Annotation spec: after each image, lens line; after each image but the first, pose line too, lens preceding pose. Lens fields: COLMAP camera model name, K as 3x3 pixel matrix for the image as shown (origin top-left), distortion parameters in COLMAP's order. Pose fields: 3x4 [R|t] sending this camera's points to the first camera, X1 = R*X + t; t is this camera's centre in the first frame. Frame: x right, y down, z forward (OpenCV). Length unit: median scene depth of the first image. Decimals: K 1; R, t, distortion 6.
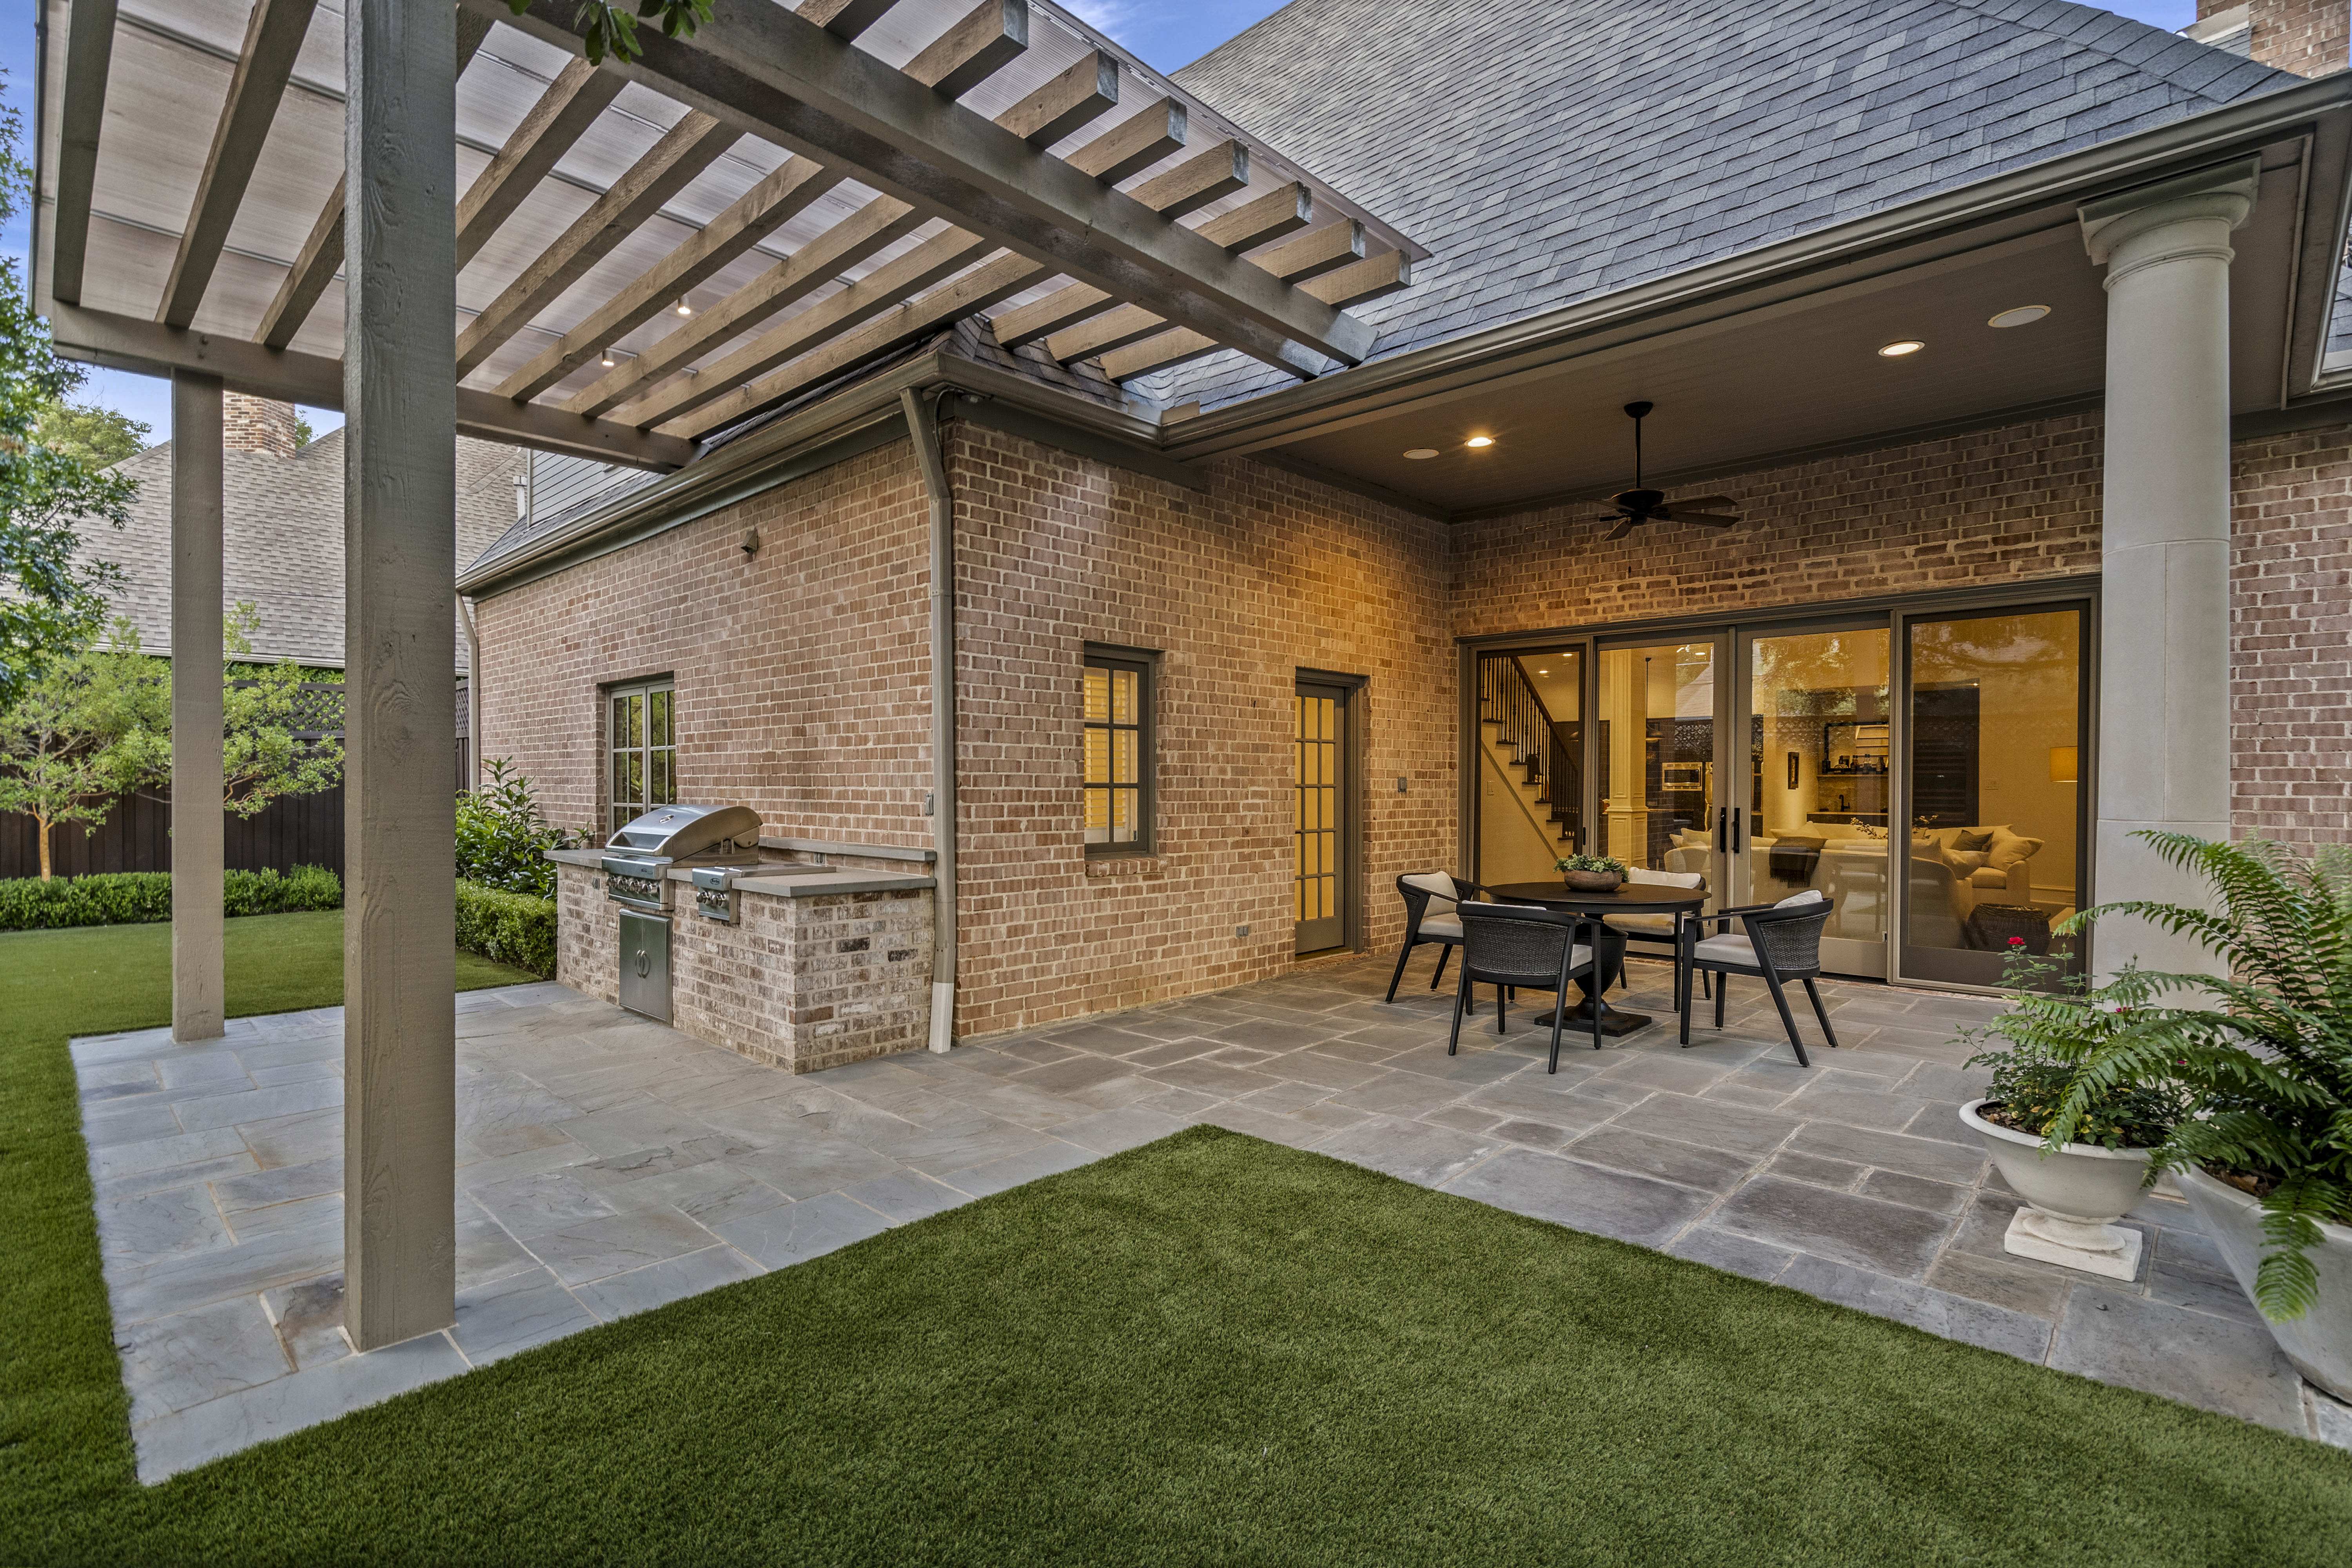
lens RADIAL K [[1108.9, 0, 1181.0], [0, 1108.9, 787.1], [0, 0, 1]] dist [-0.001416, 0.000844]
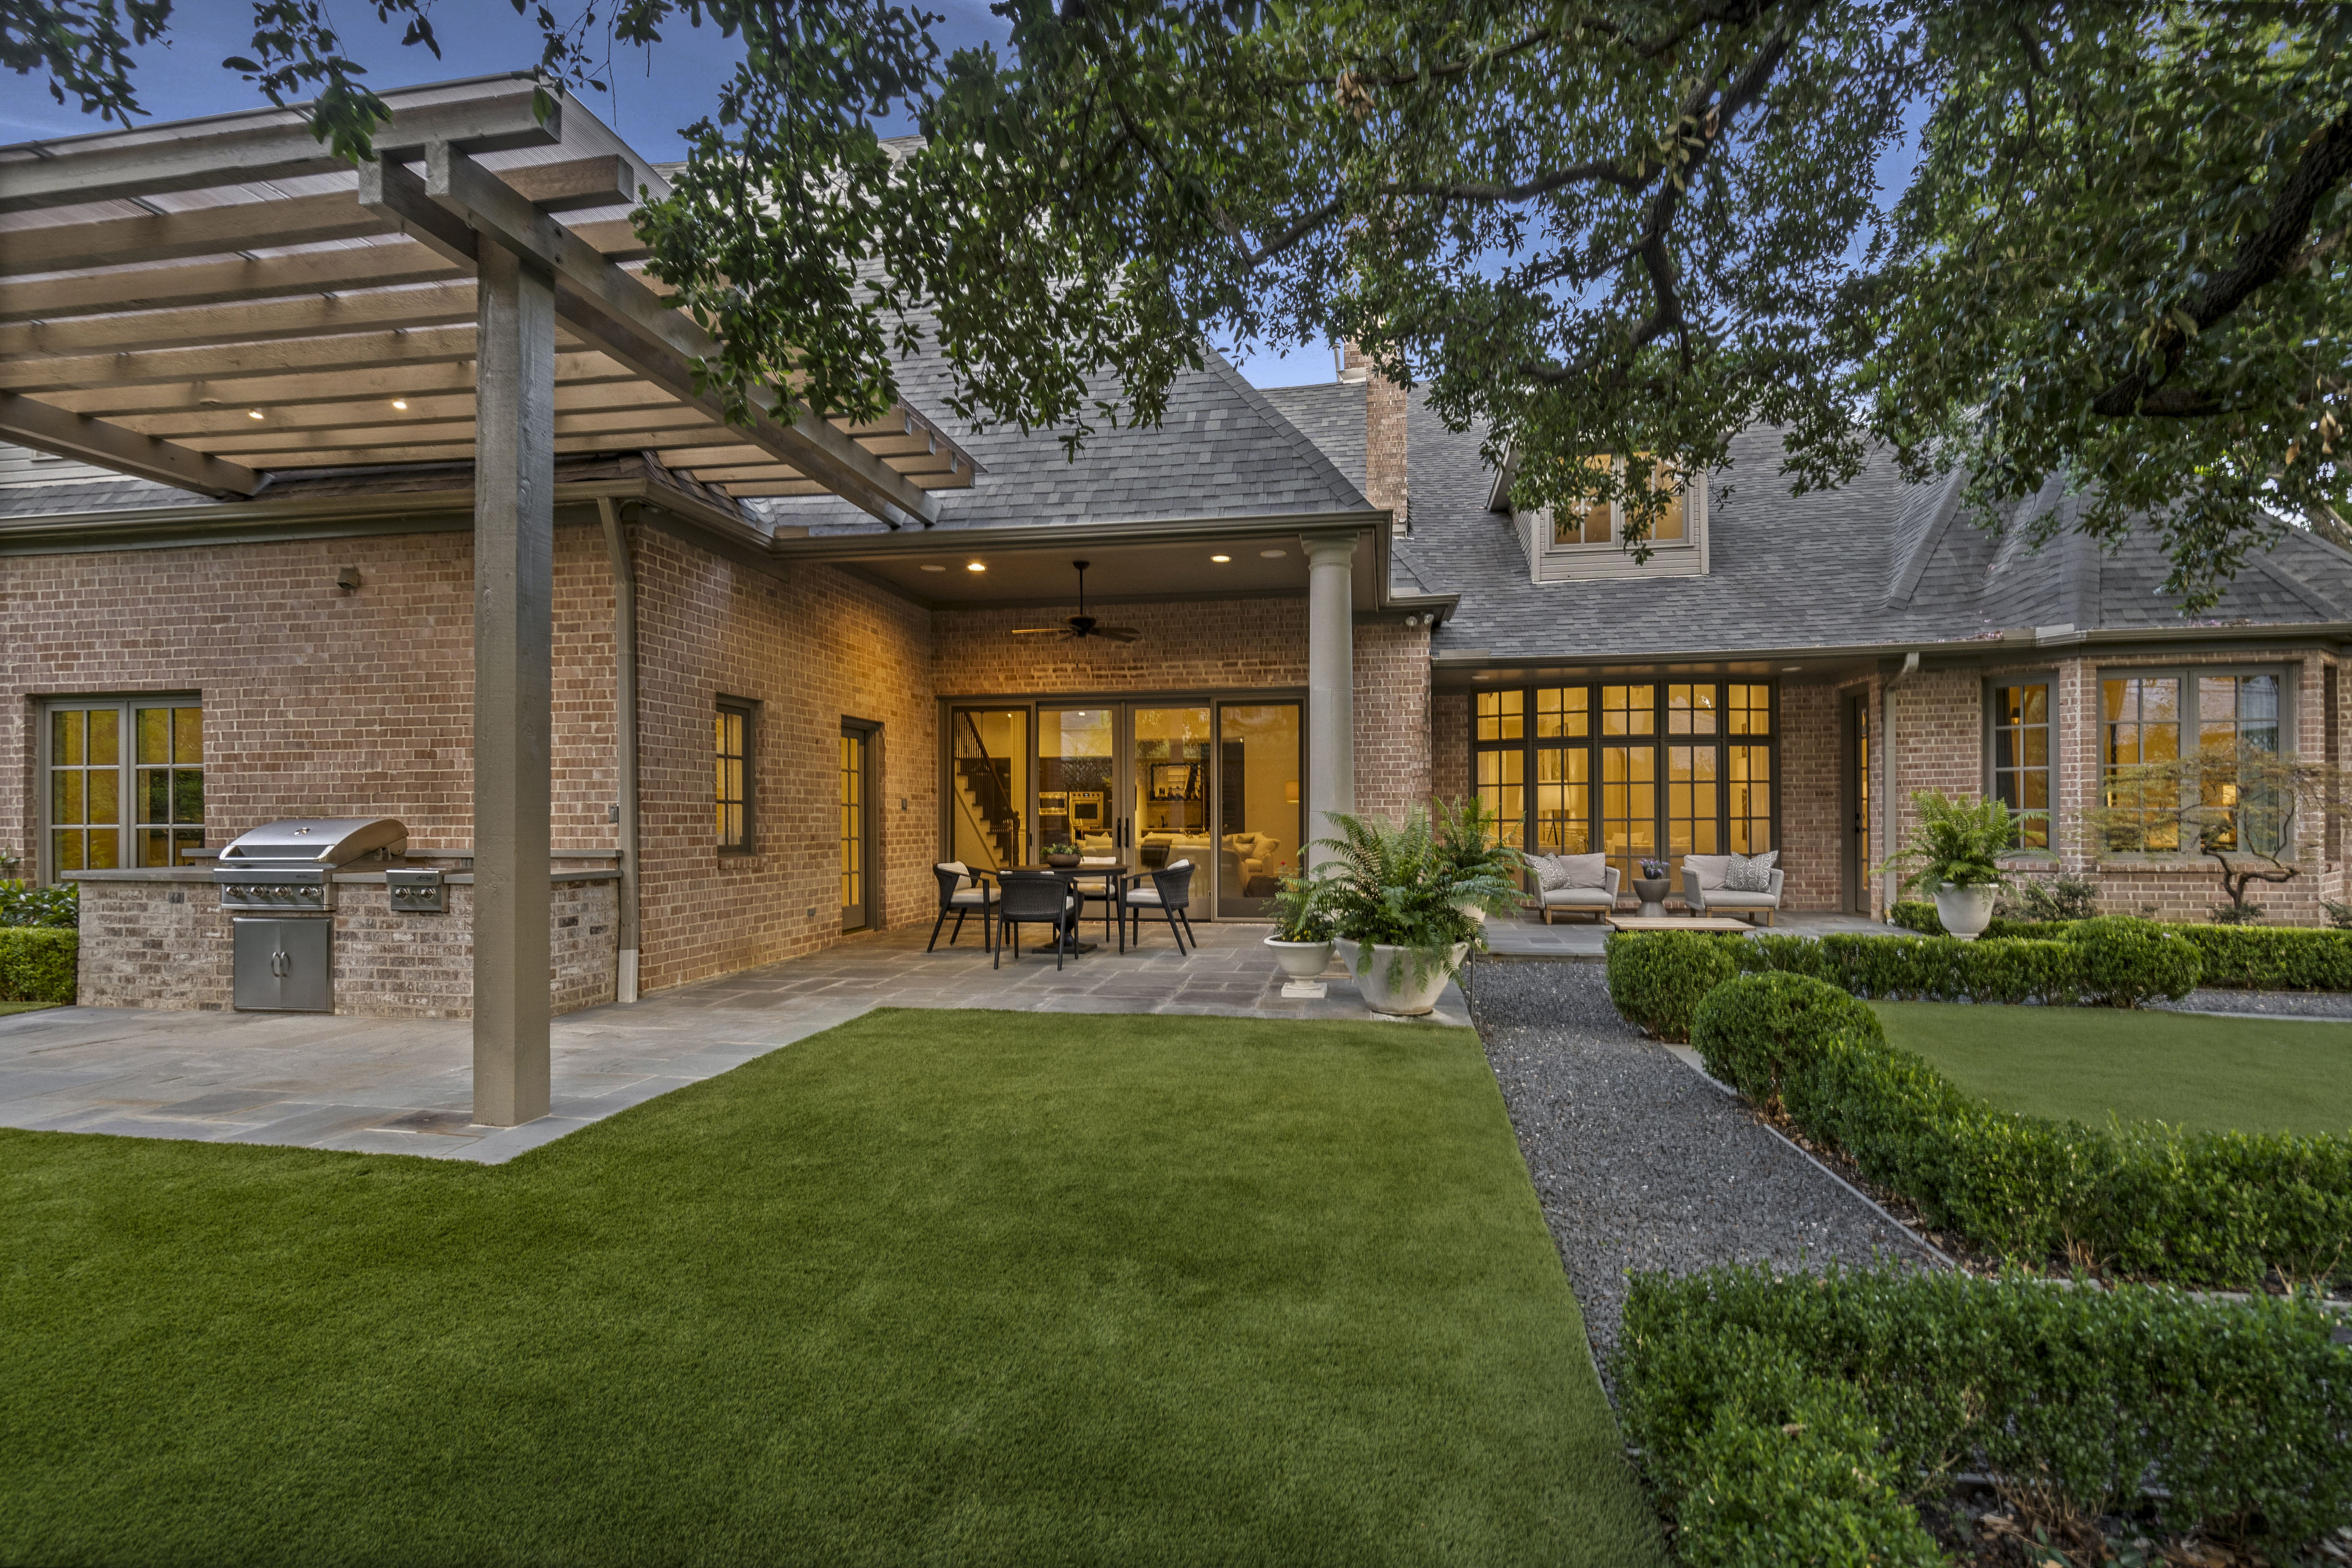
lens RADIAL K [[1108.9, 0, 1181.0], [0, 1108.9, 787.1], [0, 0, 1]] dist [-0.001416, 0.000844]
pose [[0.835629, 0.008316, 0.549231, -0.331814], [0.007944, 0.999598, -0.027222, 0.021045], [-0.549237, 0.027110, 0.835227, -0.389182]]
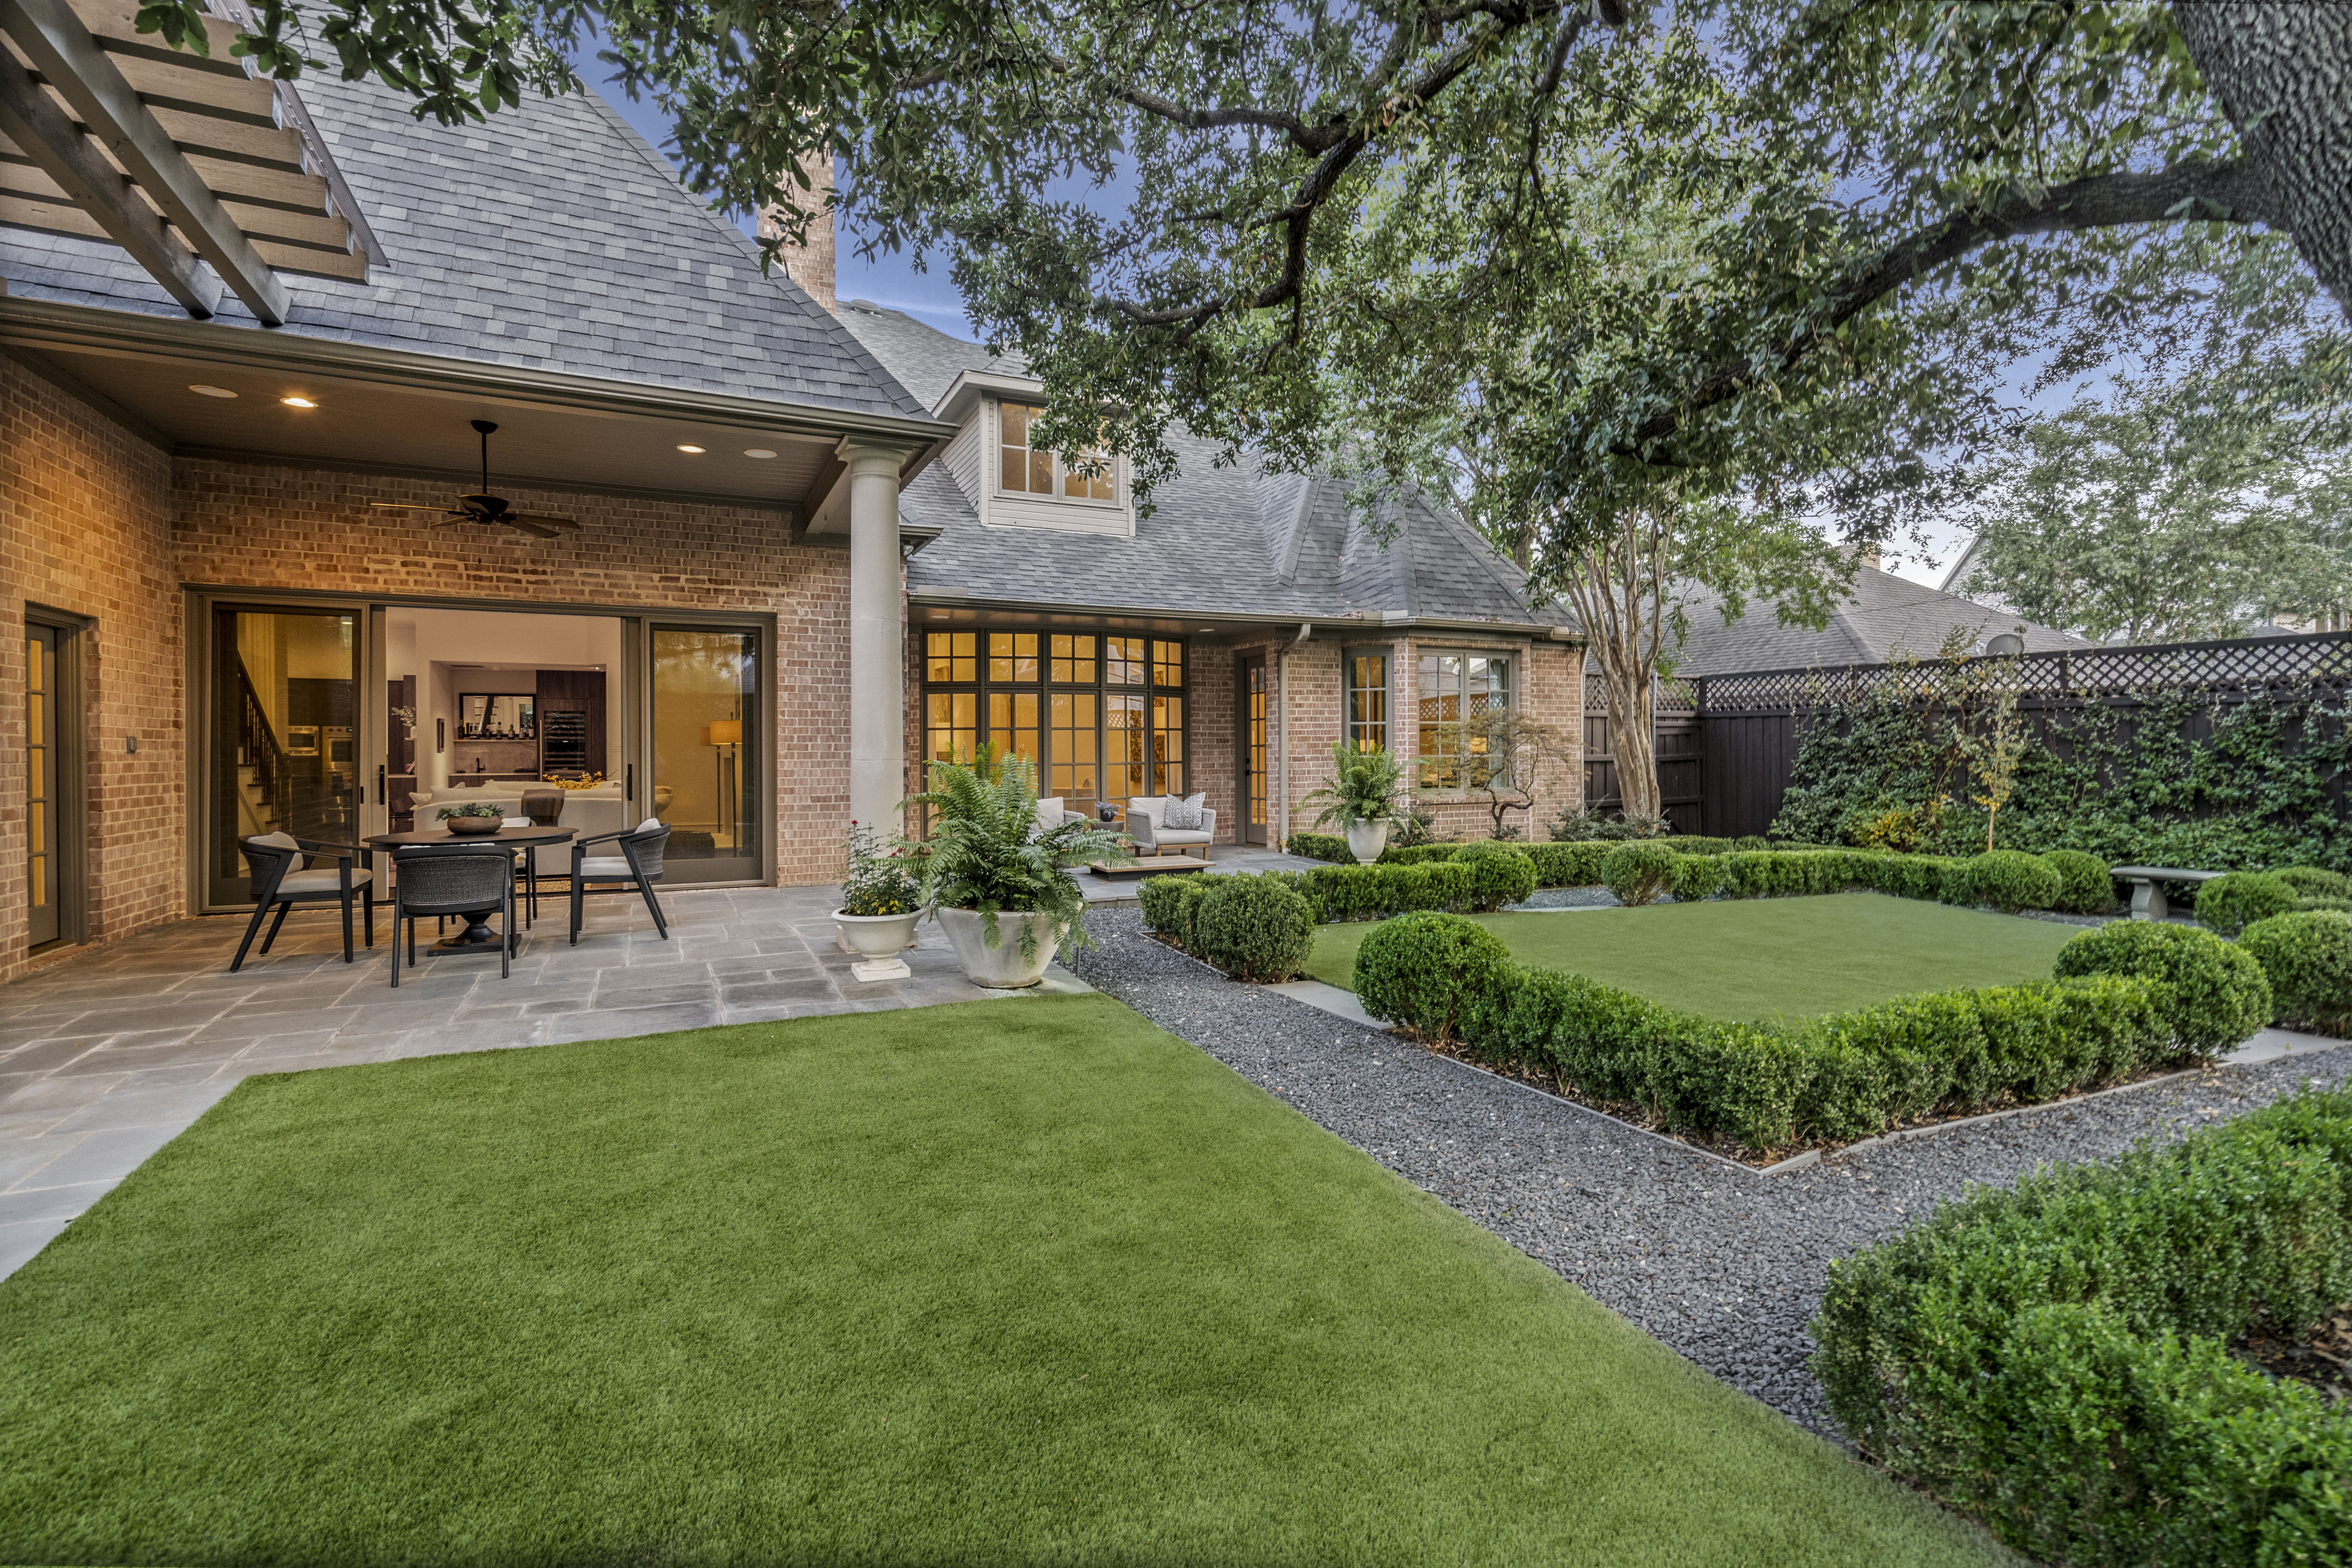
lens RADIAL K [[1090.8, 0, 1170.5], [0, 1090.8, 741.1], [0, 0, 1]] dist [-0.014921, 0.011168]
pose [[0.354039, 0.005766, 0.935213, -0.402926], [0.005460, 0.999951, -0.008232, 0.007912], [-0.935215, 0.008021, 0.353990, -0.089139]]
